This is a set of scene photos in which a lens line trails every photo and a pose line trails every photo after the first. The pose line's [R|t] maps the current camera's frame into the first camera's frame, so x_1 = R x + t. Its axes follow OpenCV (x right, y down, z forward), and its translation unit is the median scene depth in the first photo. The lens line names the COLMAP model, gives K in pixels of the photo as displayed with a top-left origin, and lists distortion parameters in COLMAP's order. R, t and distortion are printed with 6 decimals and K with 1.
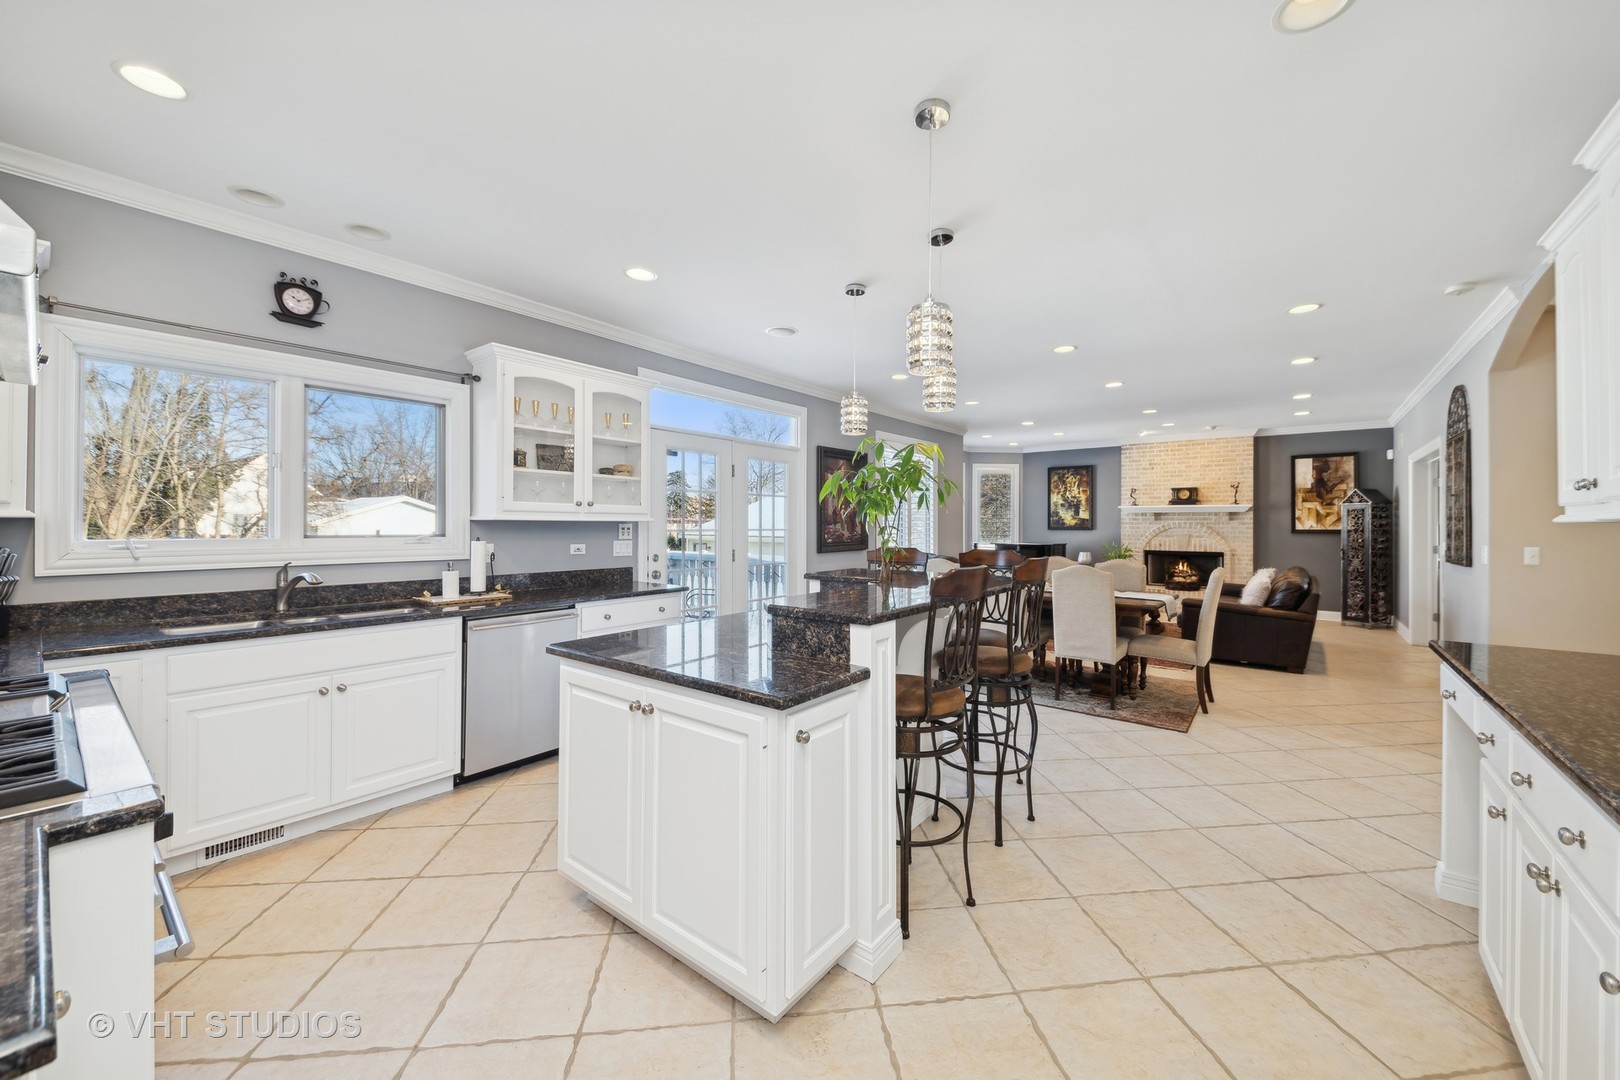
lens RADIAL K [[599.4, 0, 807.2], [0, 599.4, 532.7], [0, 0, 1]] dist [0.020196, -0.010612]
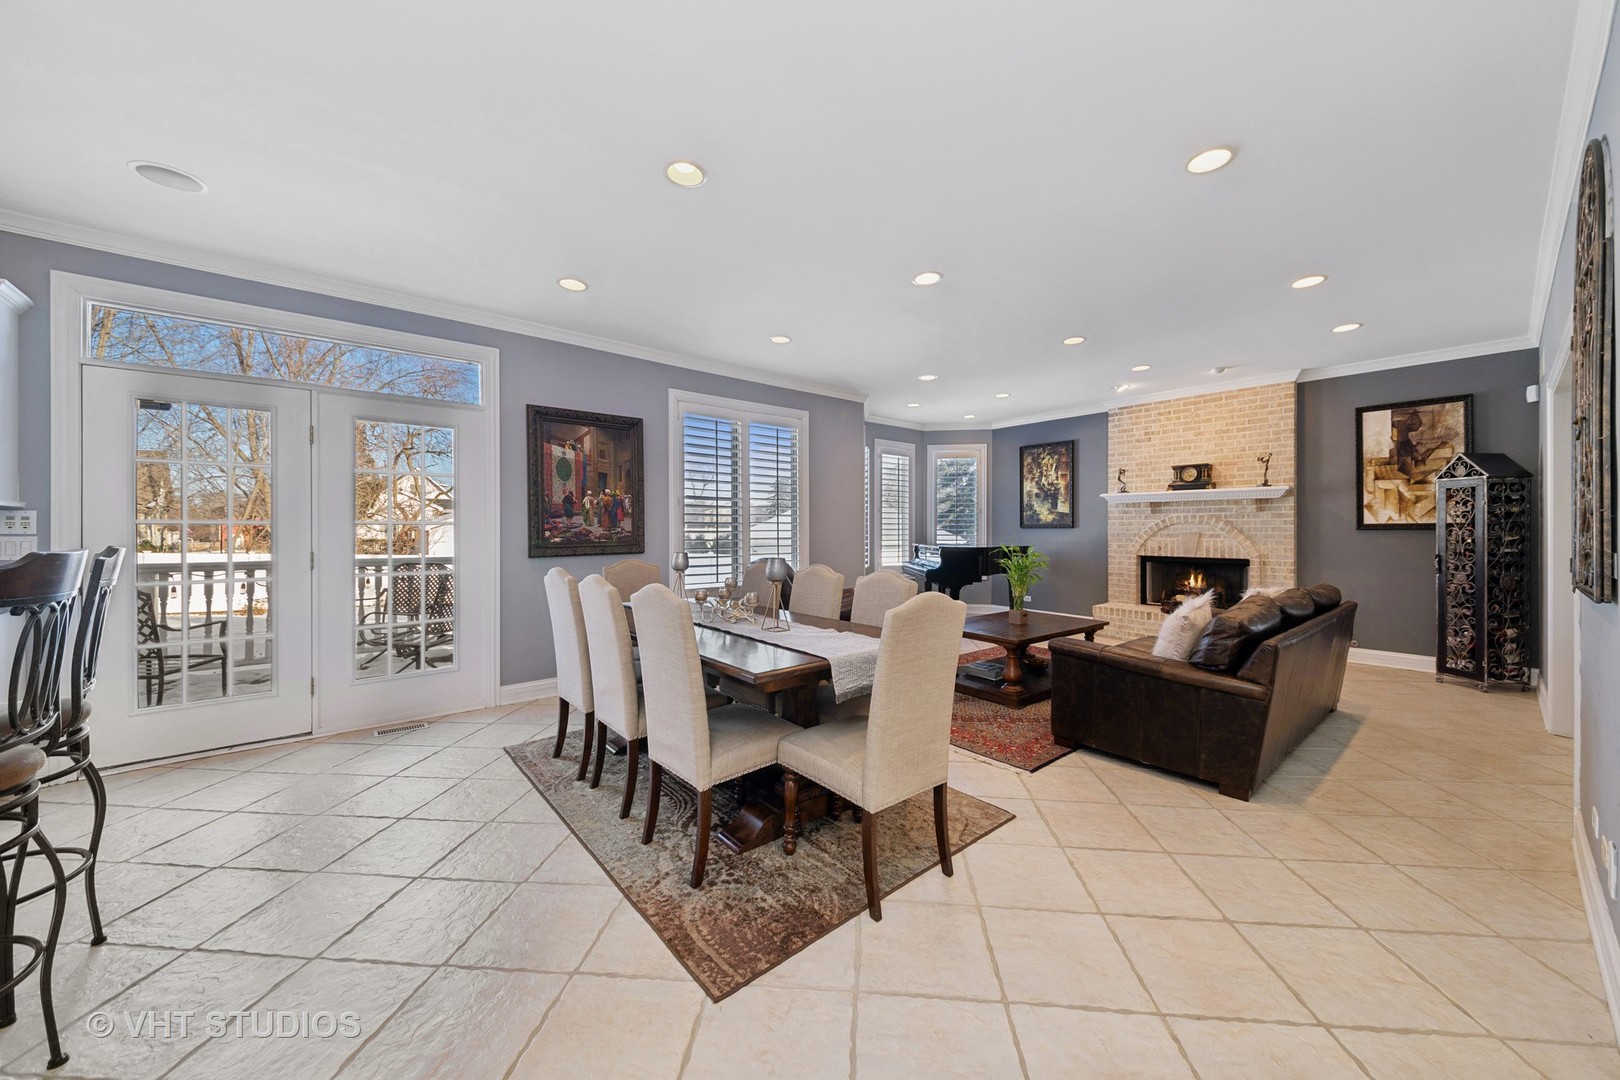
lens RADIAL K [[580.6, 0, 825.4], [0, 580.6, 537.7], [0, 0, 1]] dist [0.001561, -0.000063]
pose [[0.982060, -0.001735, -0.188562, 0.367208], [0.001373, 0.999997, -0.002051, 0.009718], [0.188565, 0.001755, 0.982059, 0.293484]]
